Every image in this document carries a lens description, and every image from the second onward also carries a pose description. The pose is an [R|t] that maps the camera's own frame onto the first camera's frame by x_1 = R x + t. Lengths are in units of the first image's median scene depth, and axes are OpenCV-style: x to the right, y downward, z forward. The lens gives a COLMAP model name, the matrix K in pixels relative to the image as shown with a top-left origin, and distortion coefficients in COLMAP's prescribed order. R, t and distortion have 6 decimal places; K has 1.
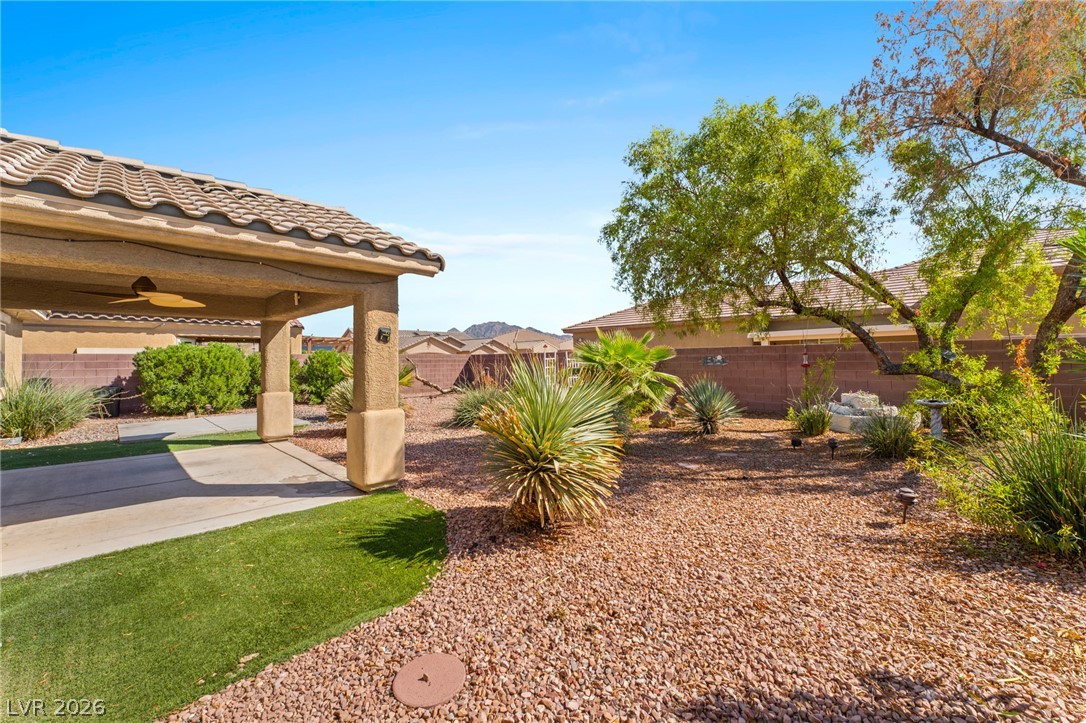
lens RADIAL K [[438.6, 0, 547.2], [0, 438.6, 359.9], [0, 0, 1]] dist [0.004033, -0.000545]
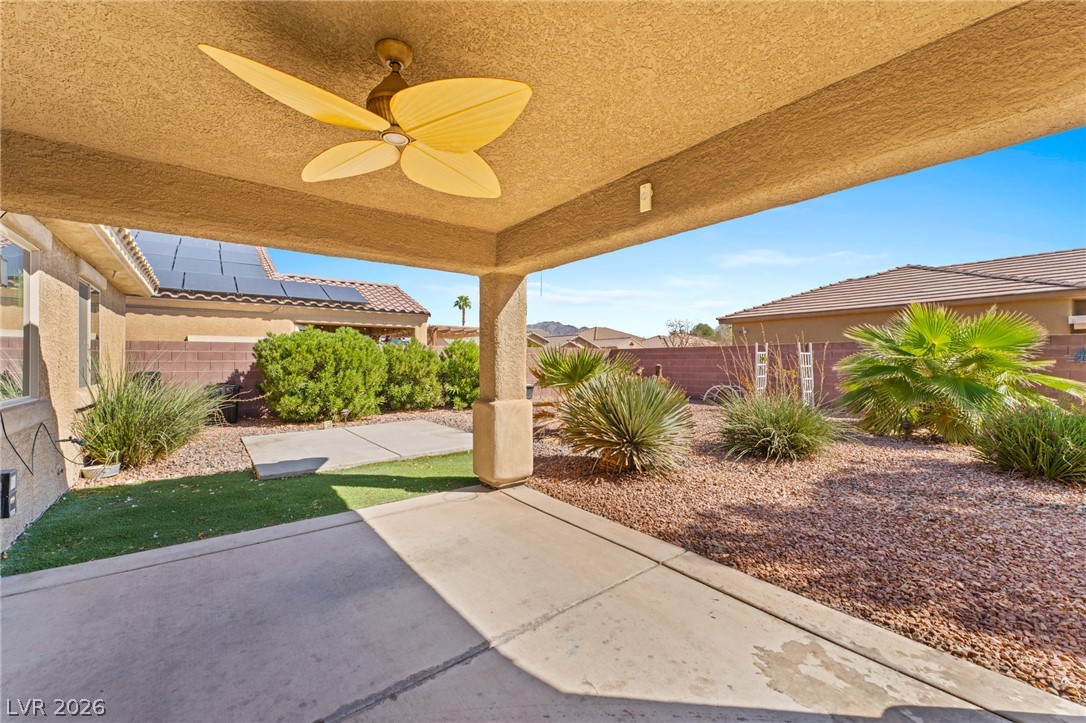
lens RADIAL K [[438.6, 0, 545.6], [0, 438.6, 365.9], [0, 0, 1]] dist [0.004033, -0.000545]
pose [[0.992293, 0.008496, -0.123621, -0.344041], [-0.006757, 0.999872, 0.014482, 0.014275], [0.123728, -0.013535, 0.992224, 0.304738]]
